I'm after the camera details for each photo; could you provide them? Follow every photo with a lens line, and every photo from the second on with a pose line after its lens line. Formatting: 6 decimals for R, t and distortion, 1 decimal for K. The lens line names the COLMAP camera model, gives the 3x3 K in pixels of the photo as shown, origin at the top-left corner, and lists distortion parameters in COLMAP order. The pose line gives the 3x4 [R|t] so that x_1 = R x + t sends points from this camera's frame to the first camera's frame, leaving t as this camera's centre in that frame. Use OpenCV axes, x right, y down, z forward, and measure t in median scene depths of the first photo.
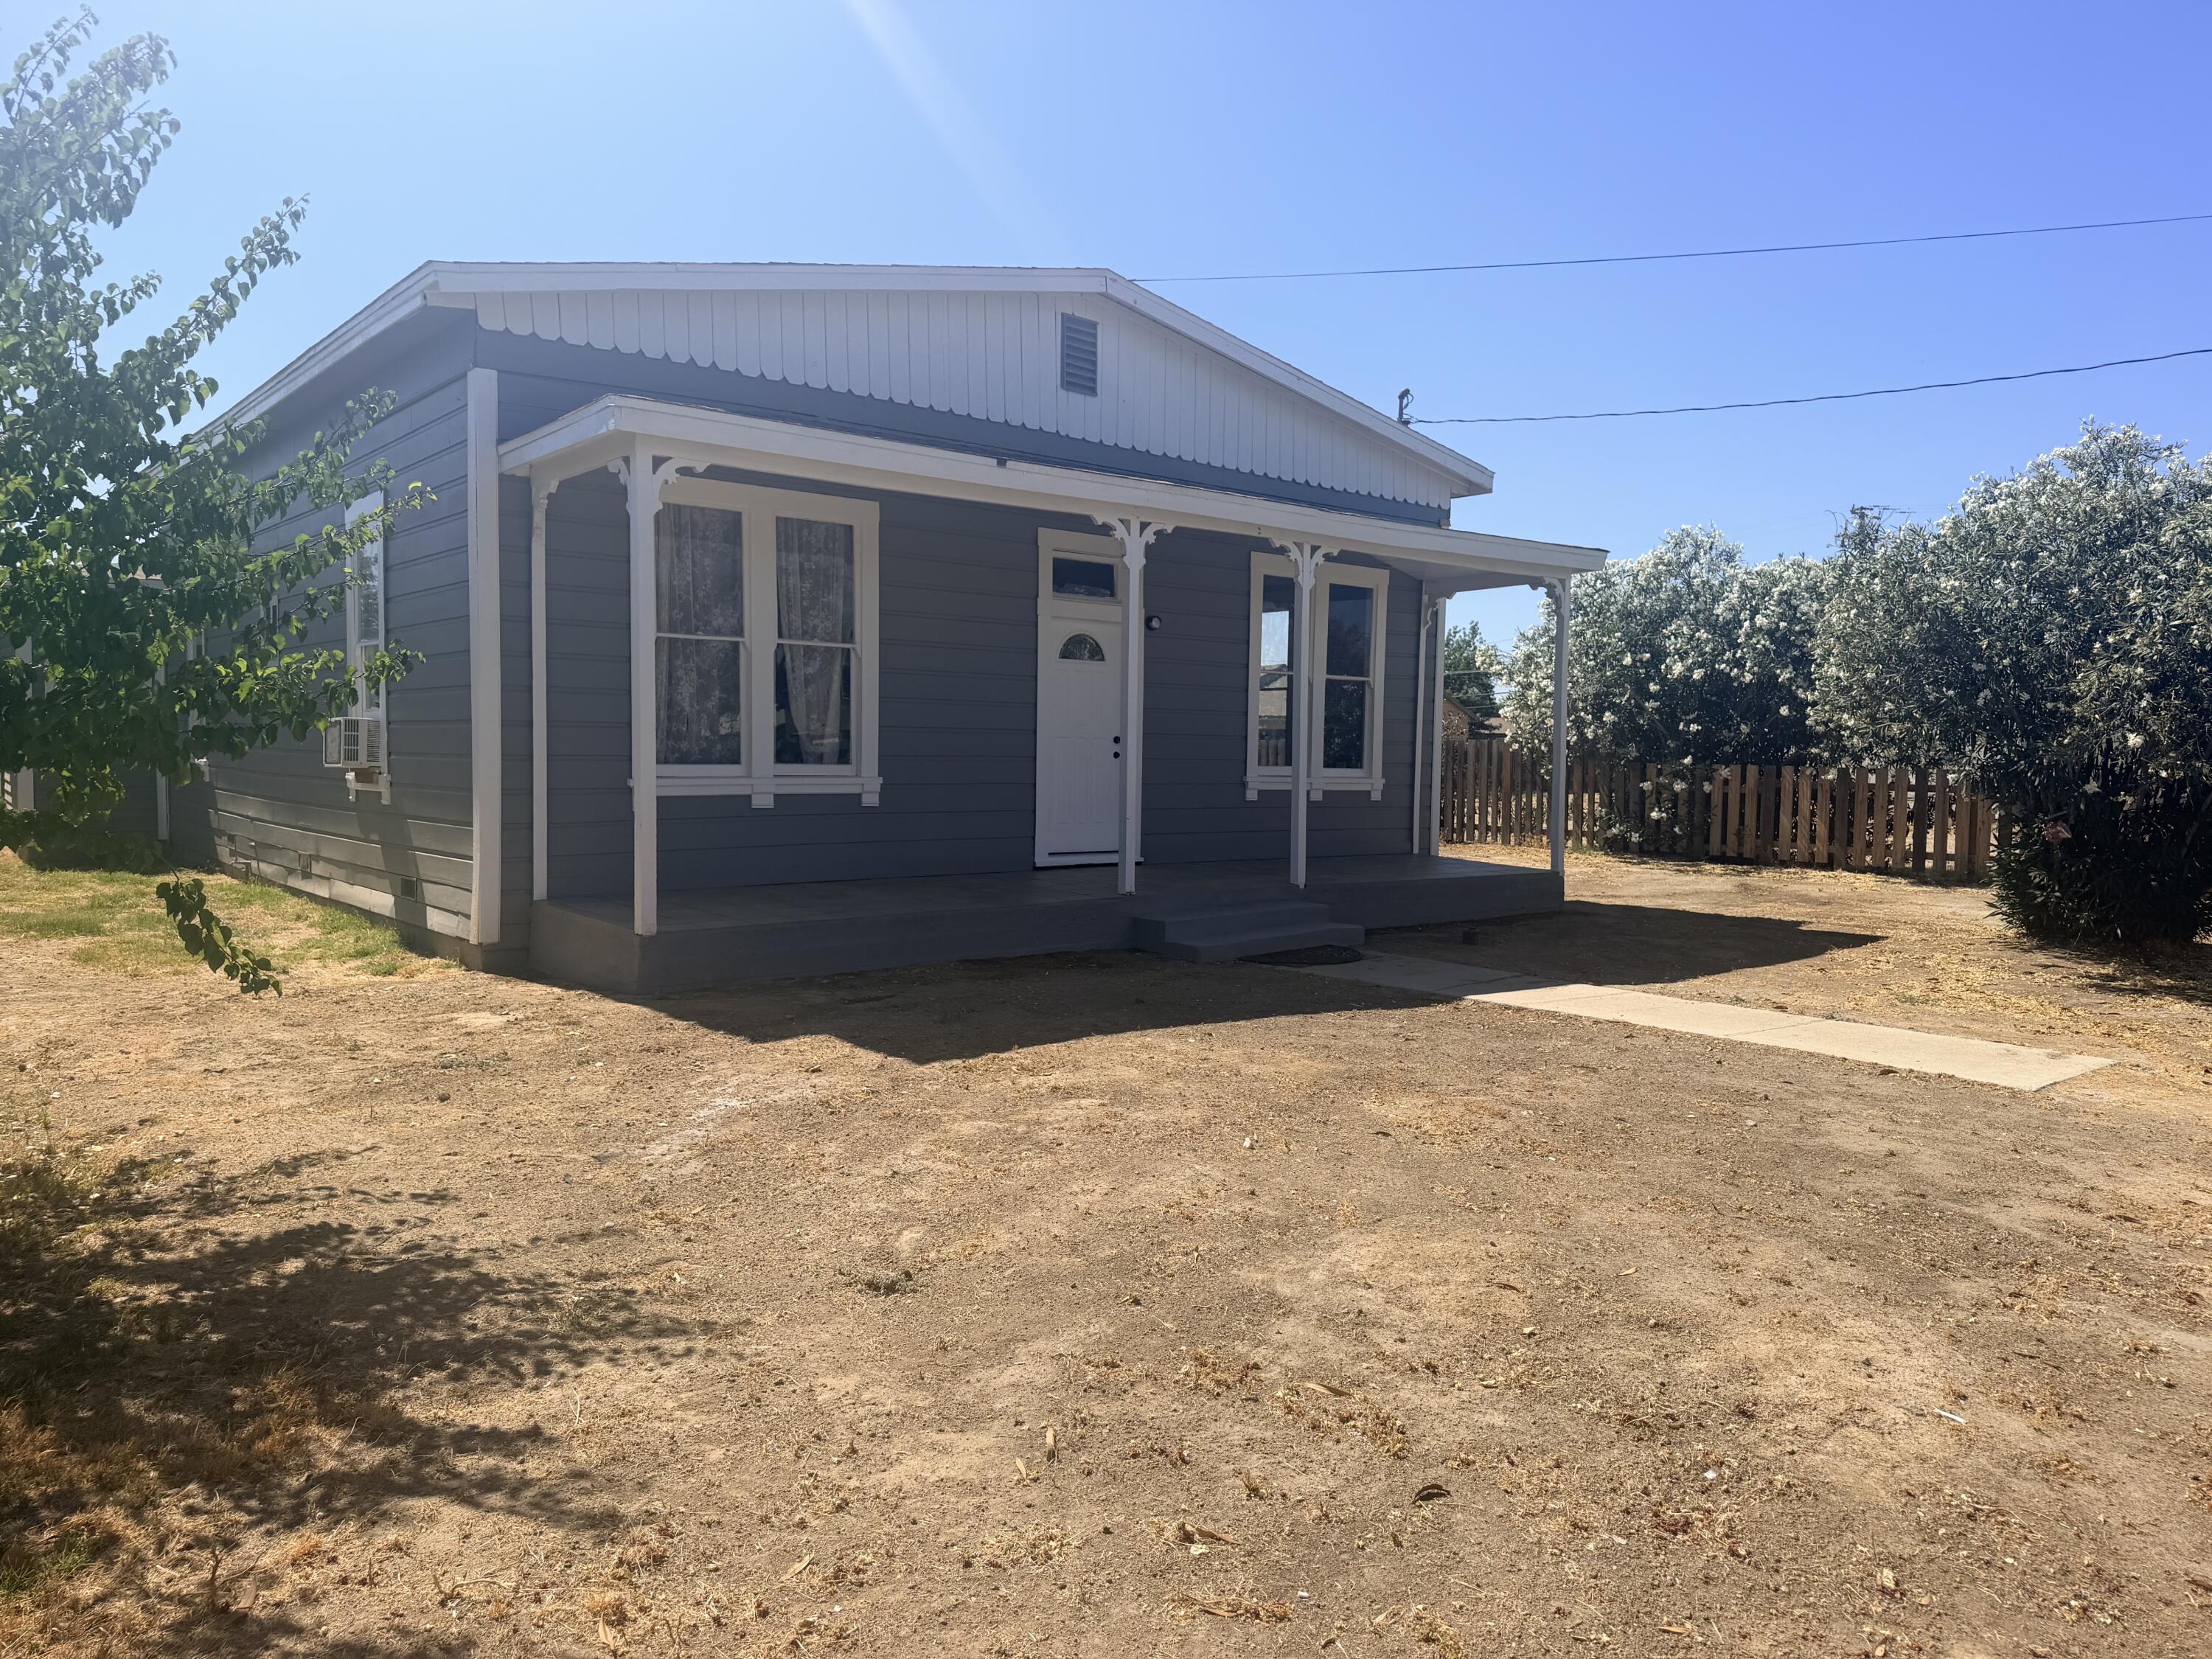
lens RADIAL K [[1559.8, 0, 1106.0], [0, 1559.8, 829.5], [0, 0, 1]] dist [-0.000220, -0.004717]
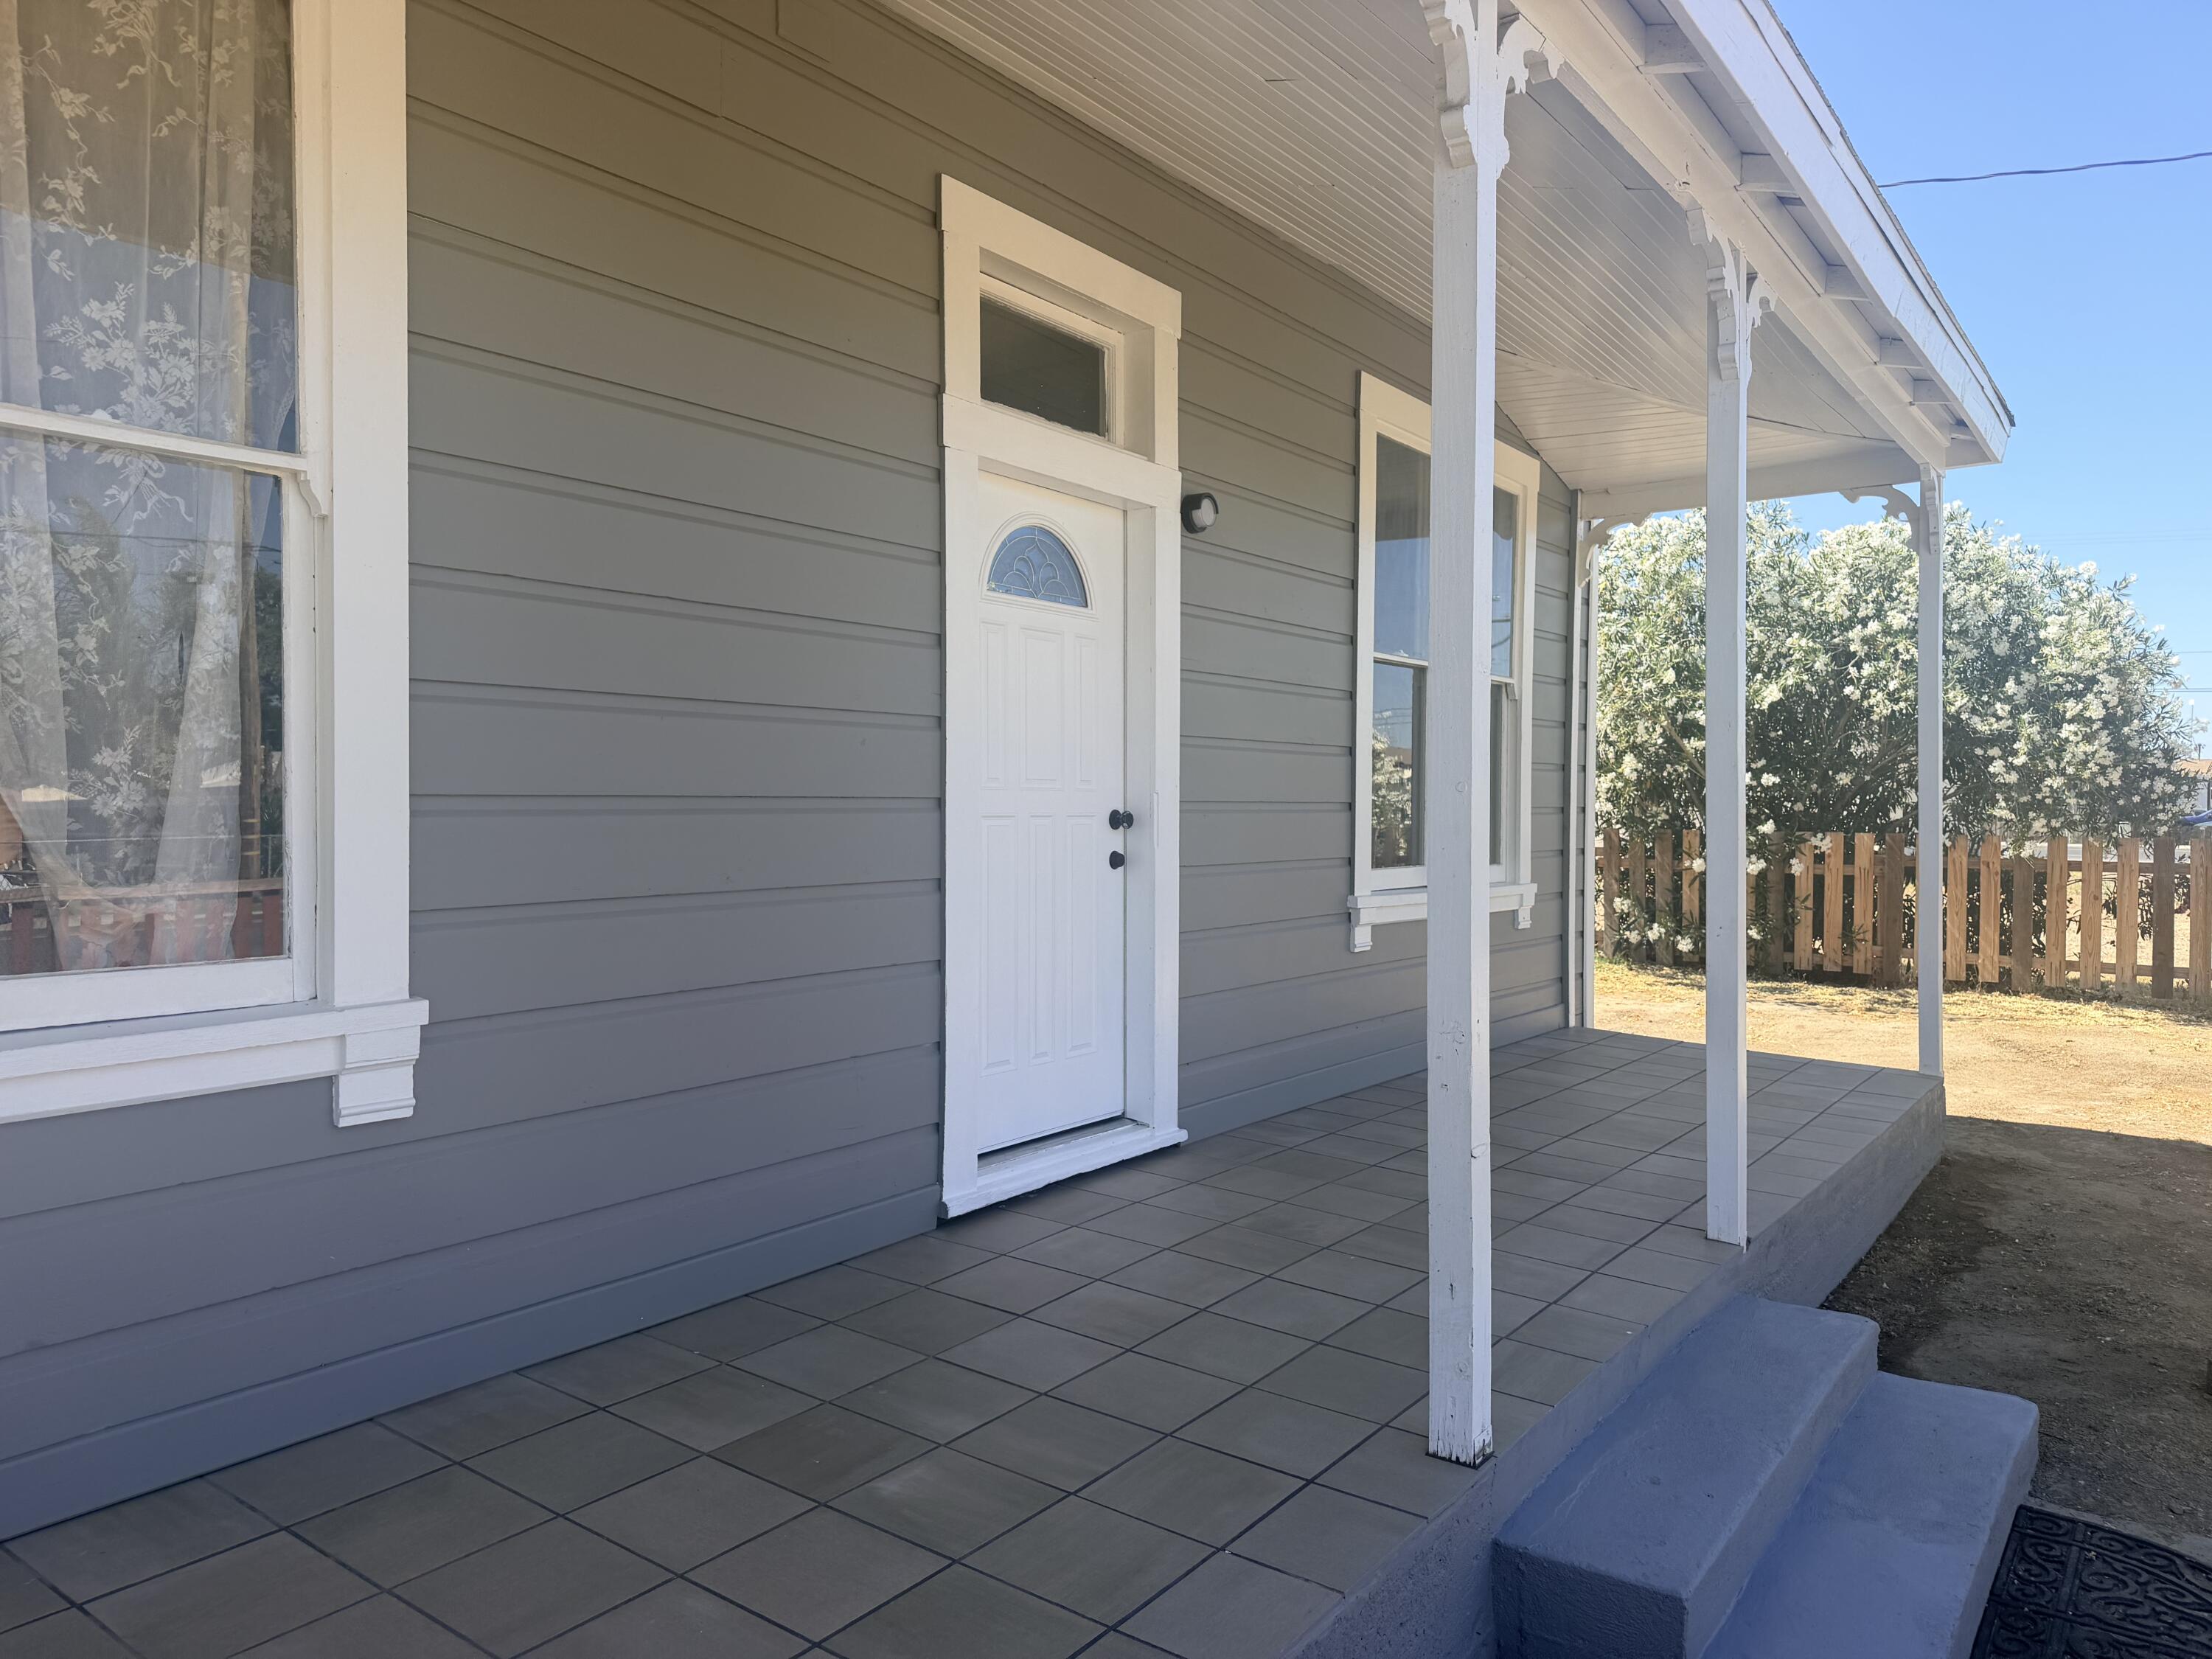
lens RADIAL K [[1559.8, 0, 1106.0], [0, 1559.8, 829.5], [0, 0, 1]] dist [-0.000220, -0.004717]
pose [[0.969926, -0.011501, 0.243128, -0.086399], [0.018893, 0.999427, -0.028094, -0.044649], [-0.242666, 0.031843, 0.969587, 0.640001]]
